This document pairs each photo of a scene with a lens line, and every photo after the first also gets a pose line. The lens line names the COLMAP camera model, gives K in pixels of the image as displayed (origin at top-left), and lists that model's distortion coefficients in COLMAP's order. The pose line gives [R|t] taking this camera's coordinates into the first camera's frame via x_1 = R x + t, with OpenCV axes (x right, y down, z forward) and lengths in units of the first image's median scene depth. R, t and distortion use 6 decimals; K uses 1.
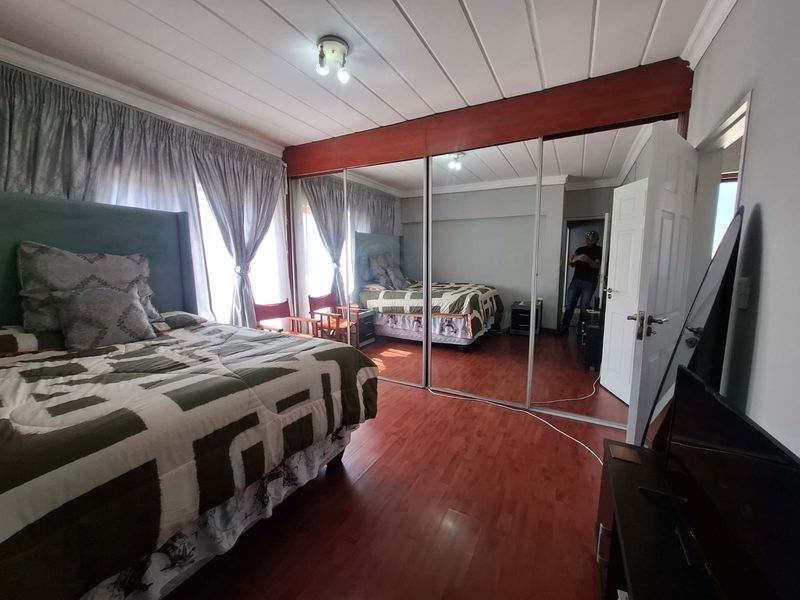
lens RADIAL K [[320.1, 0, 402.6], [0, 320.1, 299.3], [0, 0, 1]] dist [-0.000474, 0.000184]
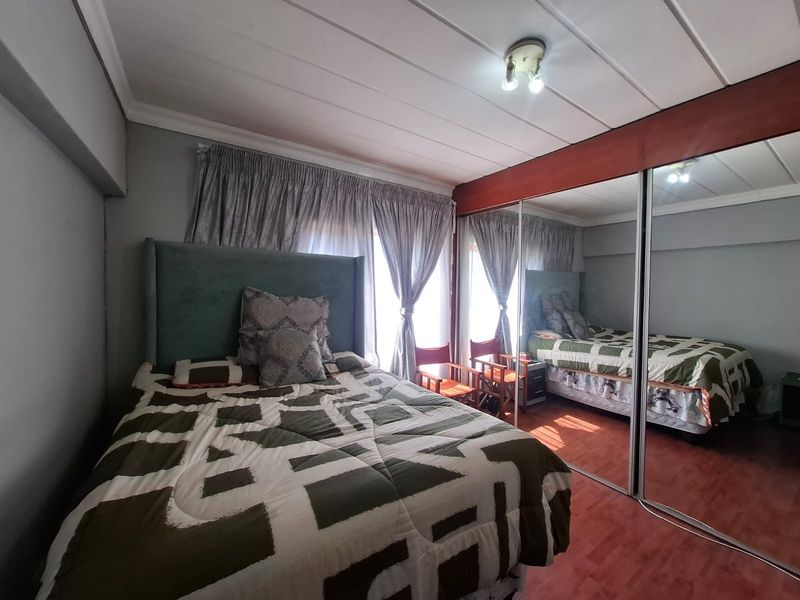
lens RADIAL K [[320.1, 0, 402.6], [0, 320.1, 299.3], [0, 0, 1]] dist [-0.000474, 0.000184]
pose [[0.886298, 0.026562, -0.462353, -0.072016], [-0.073416, 0.993788, -0.083641, -0.057378], [0.457259, 0.108075, 0.882742, 0.150347]]
